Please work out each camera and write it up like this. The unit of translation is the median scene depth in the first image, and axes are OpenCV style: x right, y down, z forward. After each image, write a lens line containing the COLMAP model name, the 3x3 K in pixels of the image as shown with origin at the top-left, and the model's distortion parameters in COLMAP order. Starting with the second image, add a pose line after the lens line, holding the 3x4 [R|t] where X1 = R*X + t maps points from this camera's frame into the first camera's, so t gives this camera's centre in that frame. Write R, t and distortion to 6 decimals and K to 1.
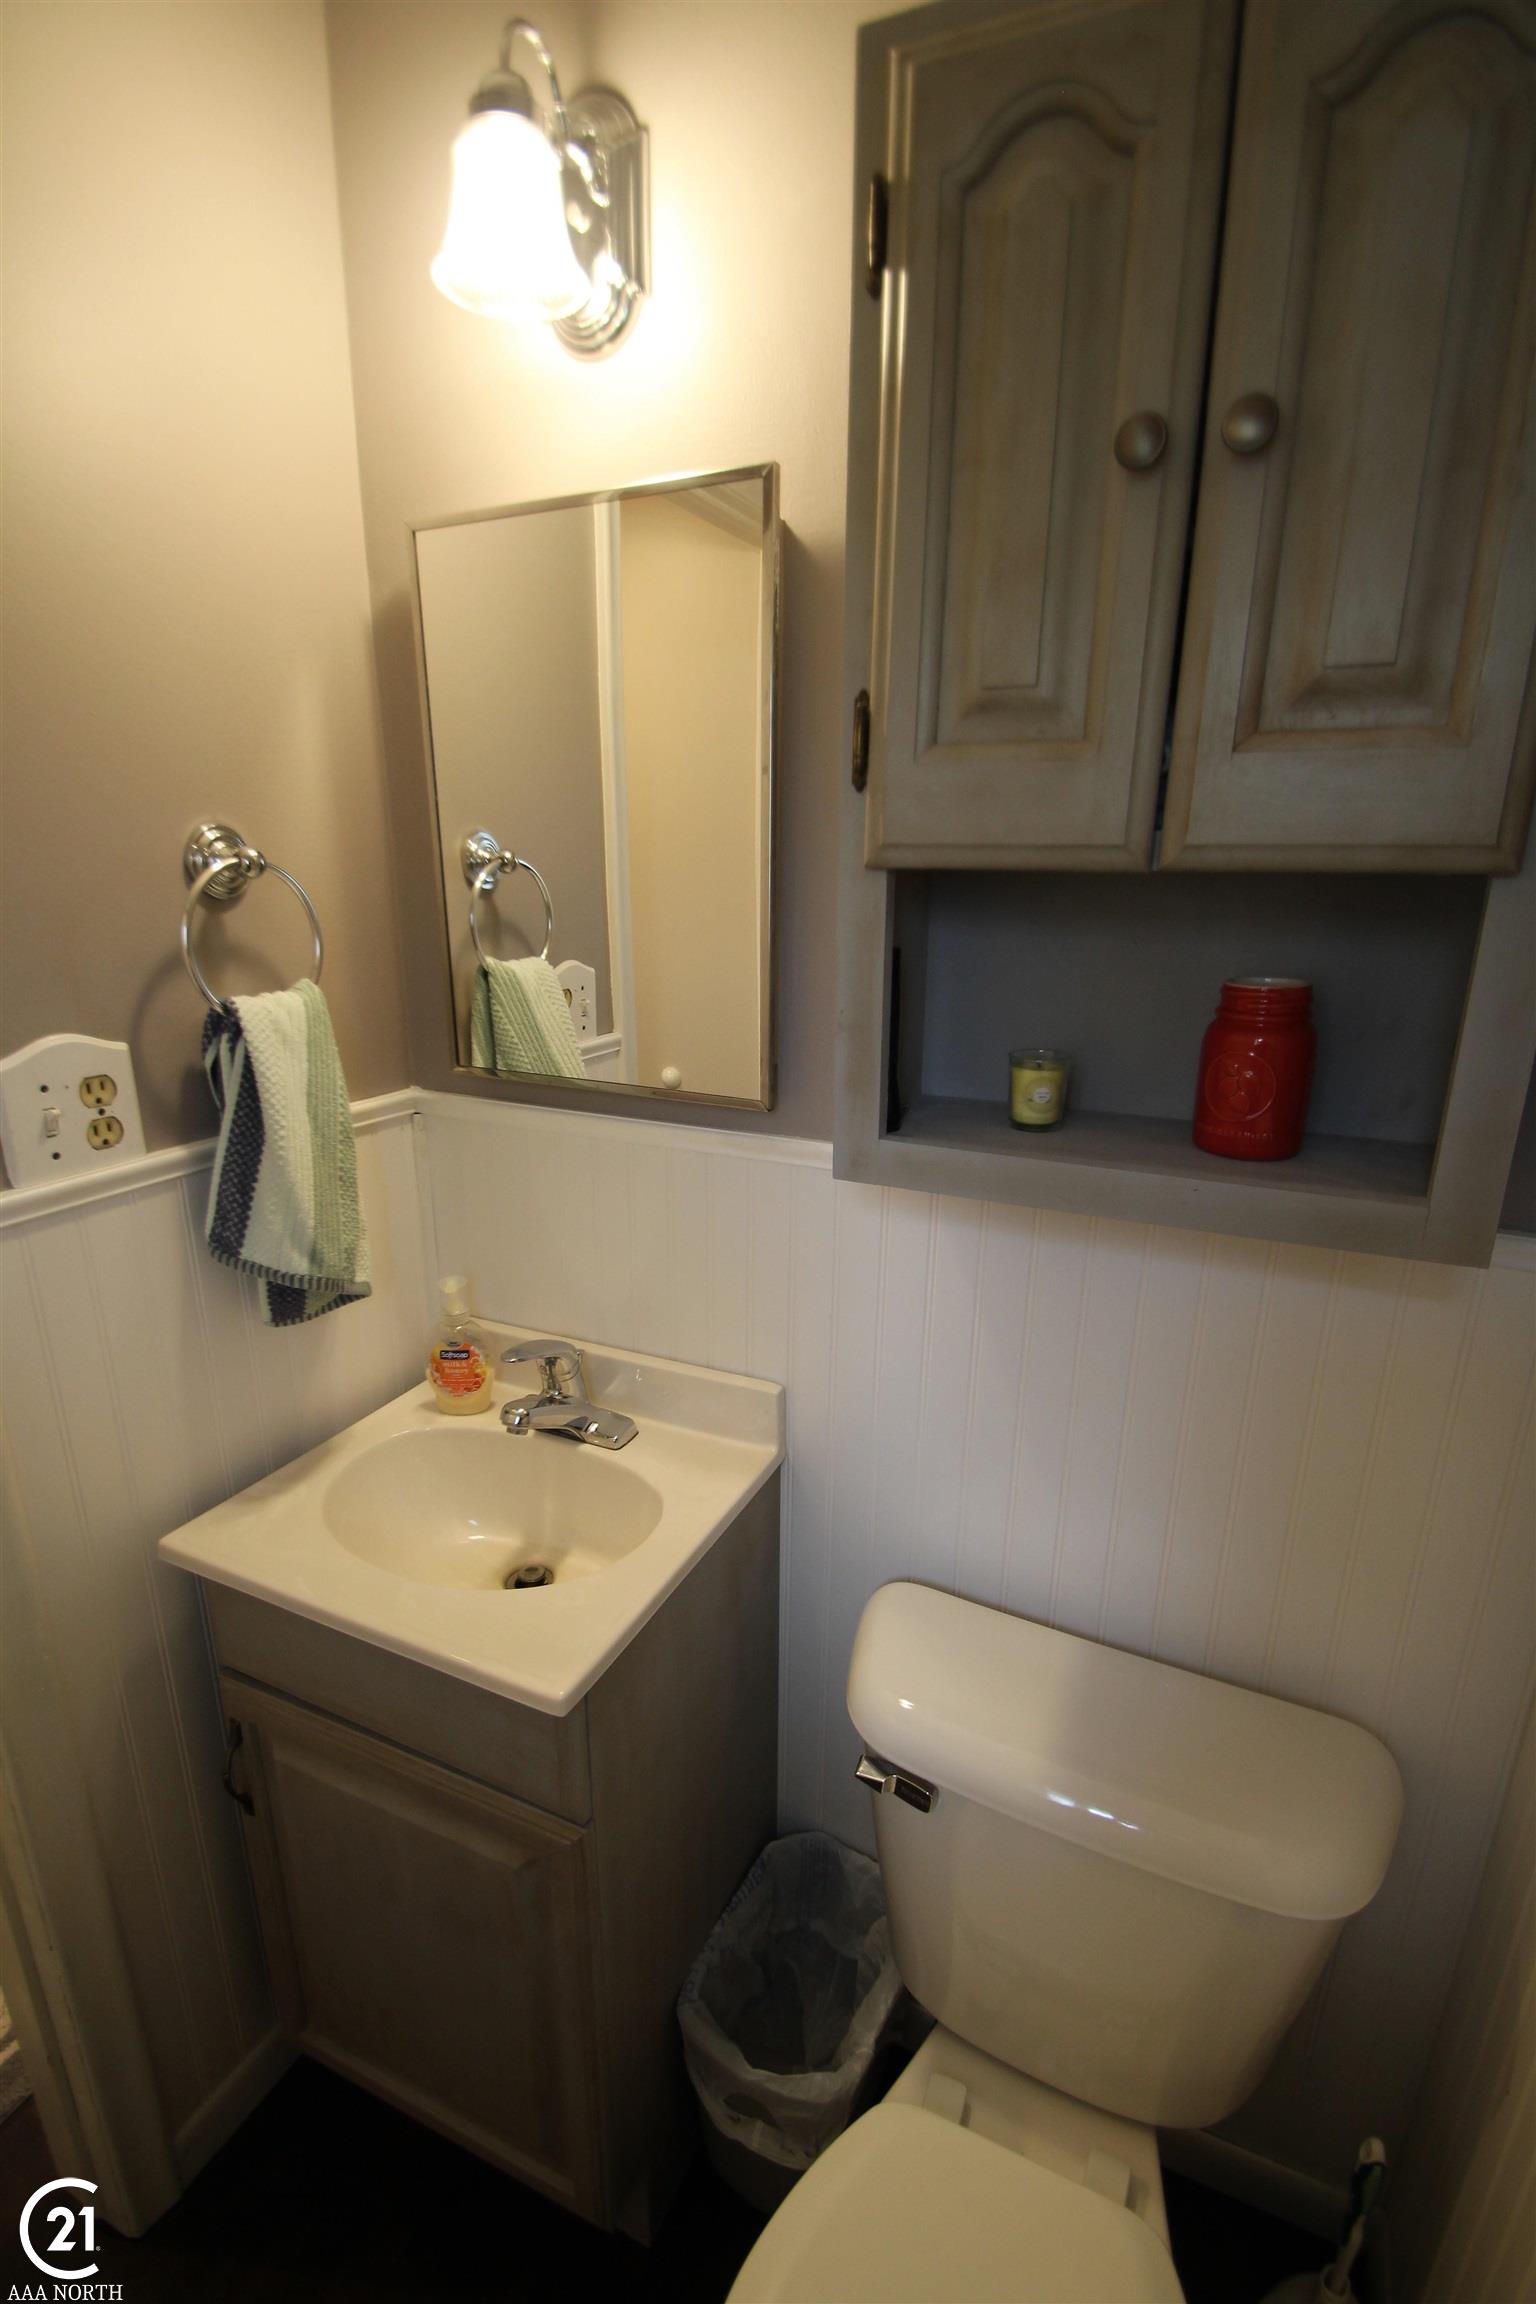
lens RADIAL K [[1069.6, 0, 765.5], [0, 1069.6, 1186.1], [0, 0, 1]] dist [-0.000705, -0.000218]
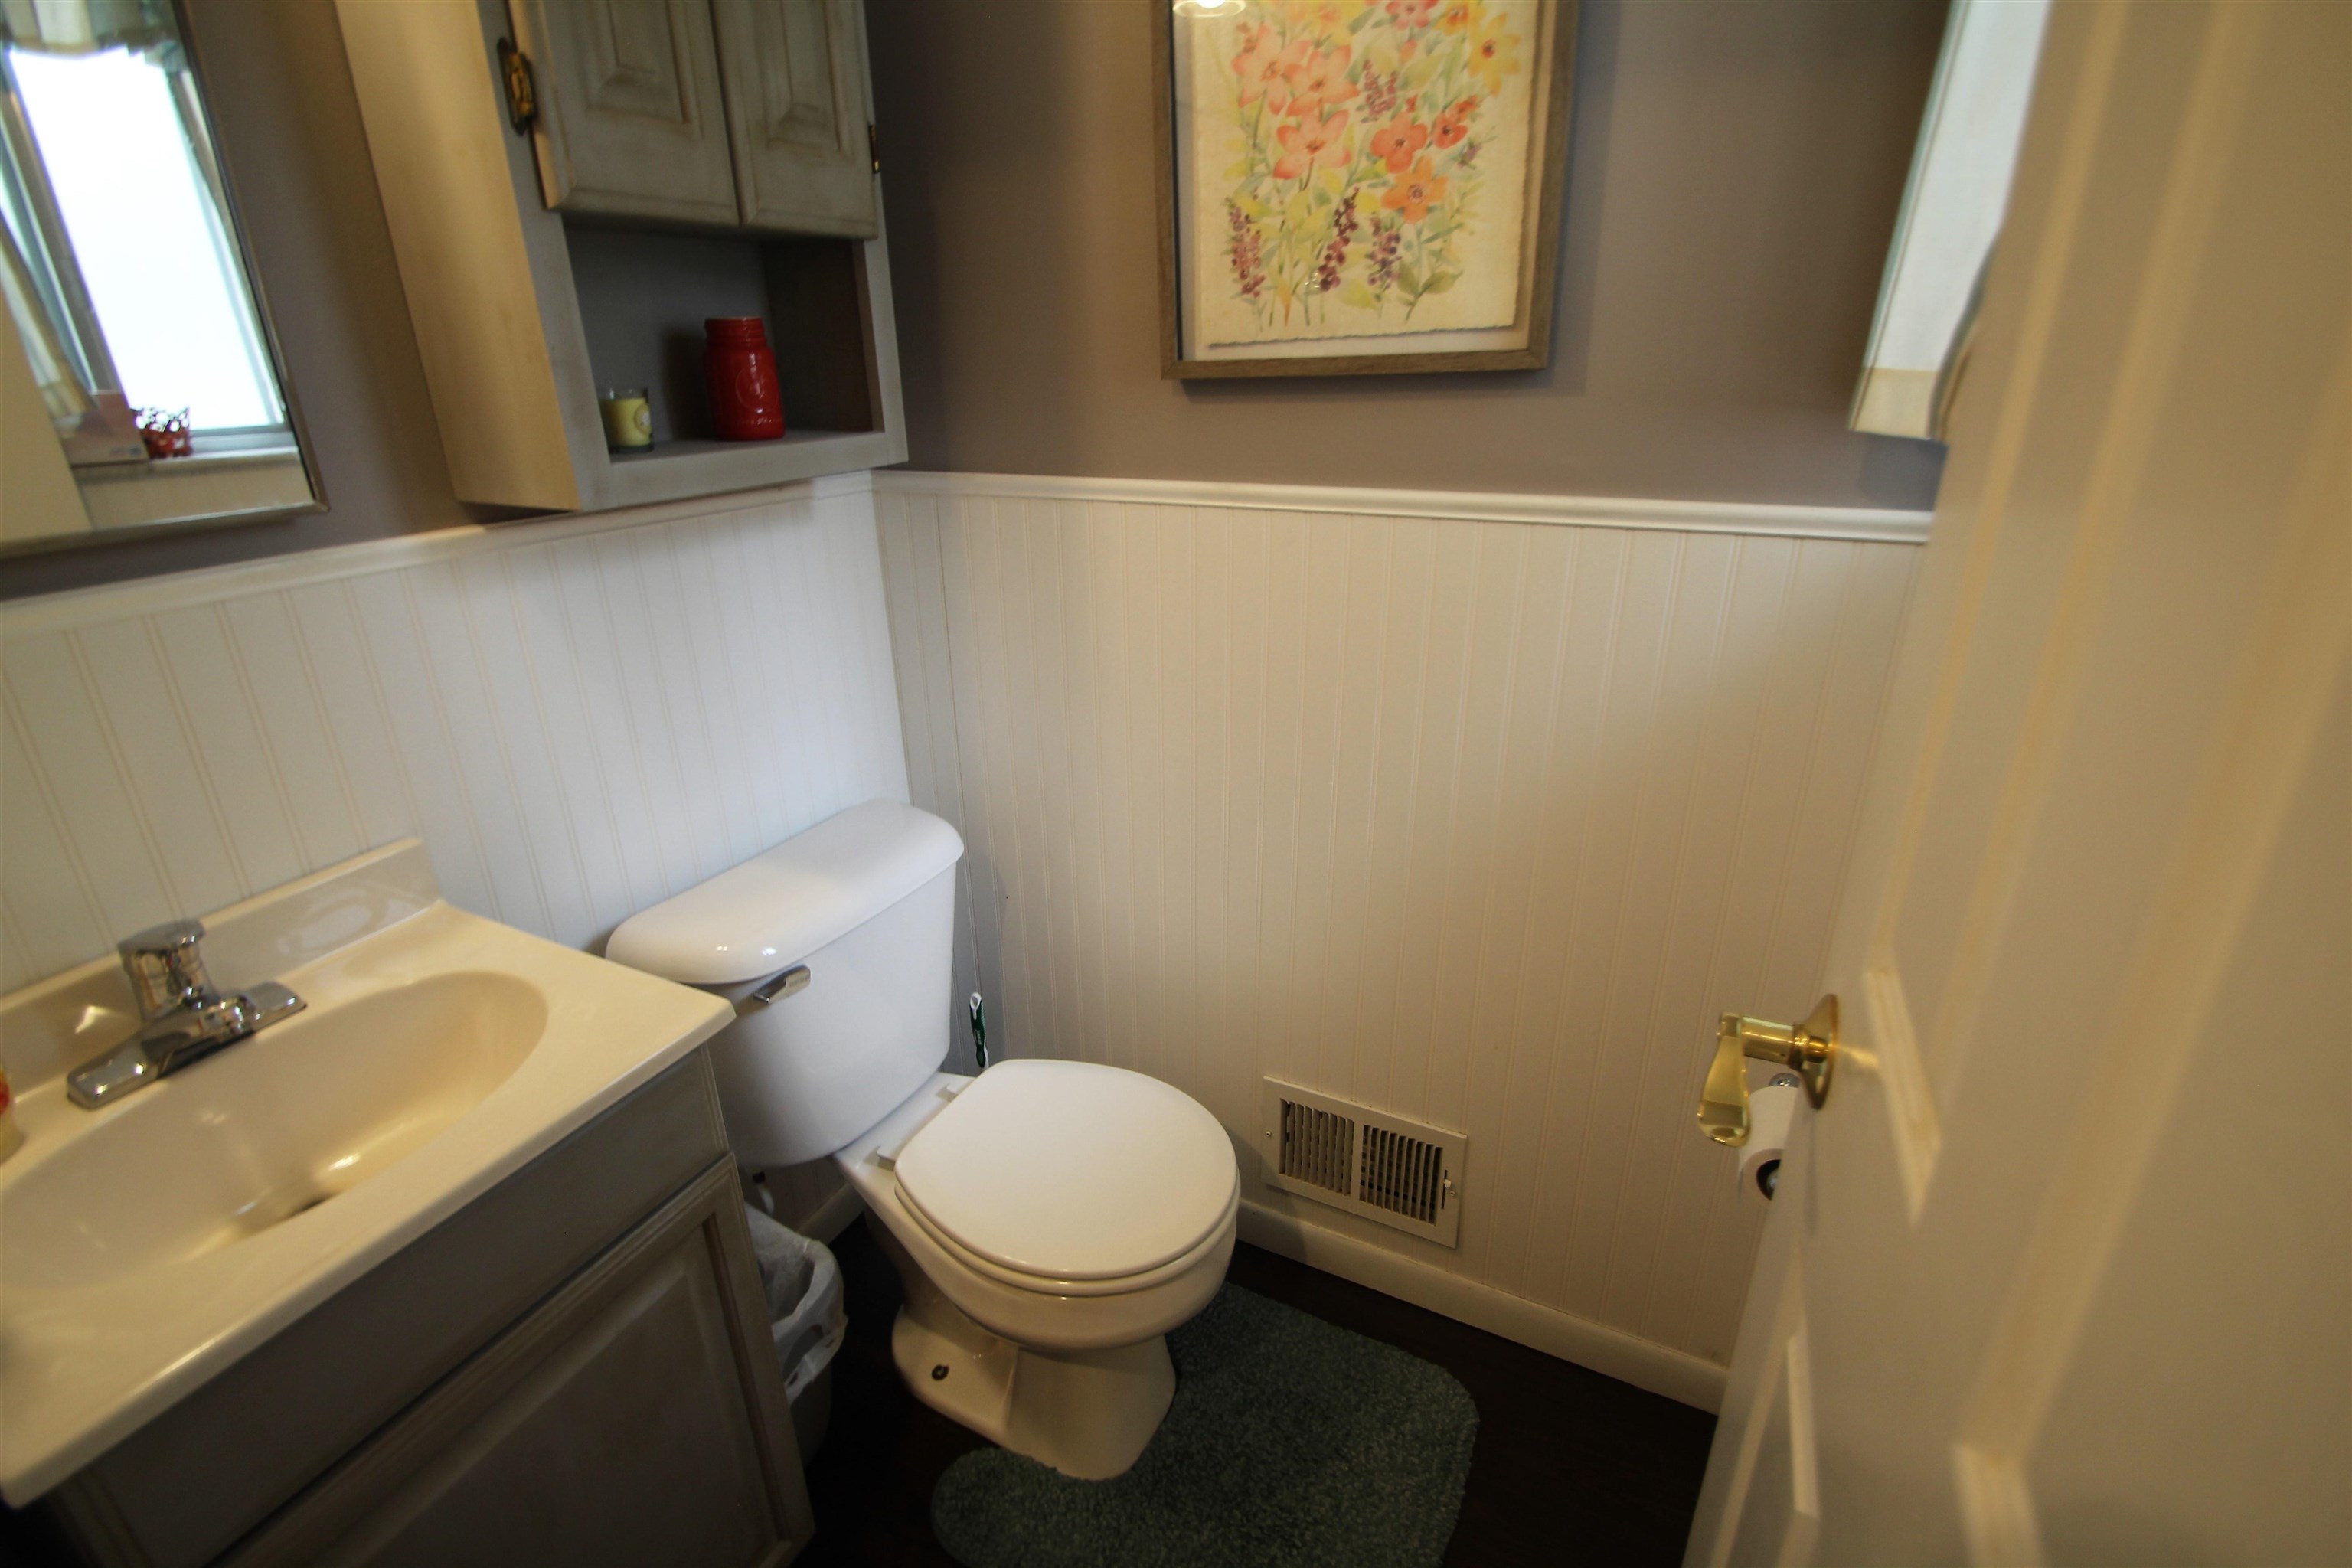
lens RADIAL K [[1091.9, 0, 1122.7], [0, 1091.9, 783.6], [0, 0, 1]] dist [-0.000705, -0.000218]
pose [[0.025705, -0.369714, 0.928790, -1.246208], [0.330314, 0.880053, 0.341173, 0.049807], [-0.943521, 0.298022, 0.144743, 0.452771]]
